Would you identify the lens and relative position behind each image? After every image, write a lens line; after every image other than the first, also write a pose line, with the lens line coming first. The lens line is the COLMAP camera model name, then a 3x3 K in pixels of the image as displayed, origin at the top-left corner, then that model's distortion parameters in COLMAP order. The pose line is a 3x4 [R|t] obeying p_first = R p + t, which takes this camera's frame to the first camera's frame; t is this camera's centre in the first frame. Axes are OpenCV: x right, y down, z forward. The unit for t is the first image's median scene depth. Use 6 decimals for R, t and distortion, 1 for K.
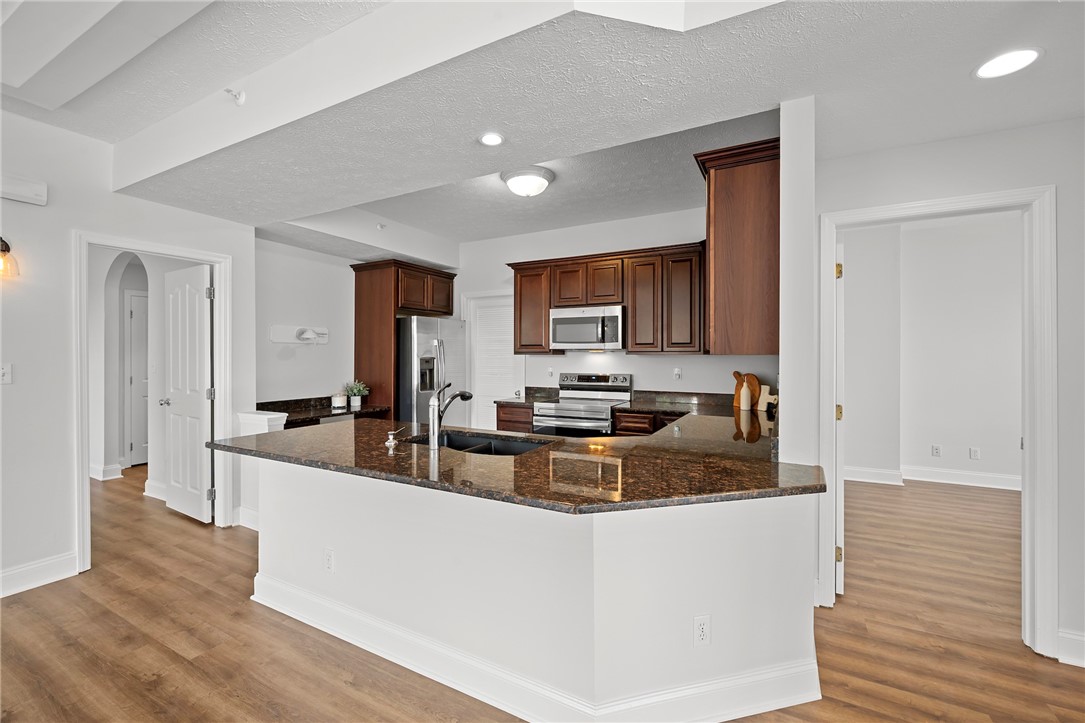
lens RADIAL K [[447.8, 0, 536.5], [0, 447.8, 355.9], [0, 0, 1]] dist [-0.001199, 0.000427]
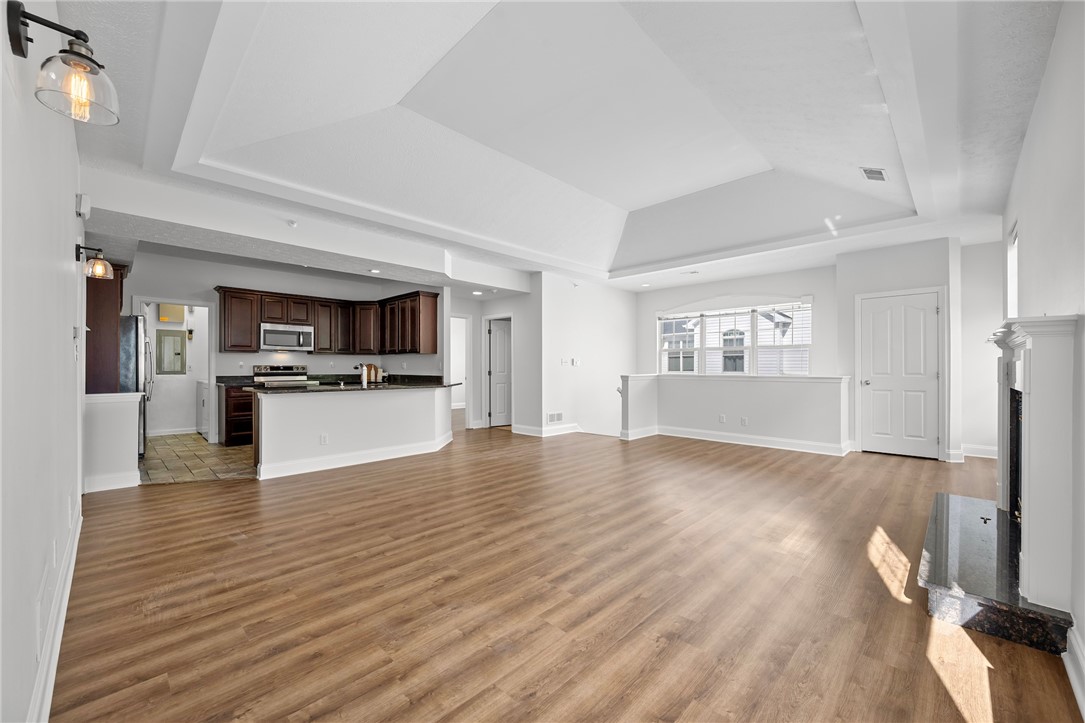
lens RADIAL K [[423.4, 0, 549.1], [0, 423.4, 367.9], [0, 0, 1]] dist [-0.000545, -0.000275]
pose [[0.261849, -0.001804, 0.965107, -1.139093], [0.000641, 0.999998, 0.001695, 0.048578], [-0.965109, 0.000175, 0.261850, -0.343486]]
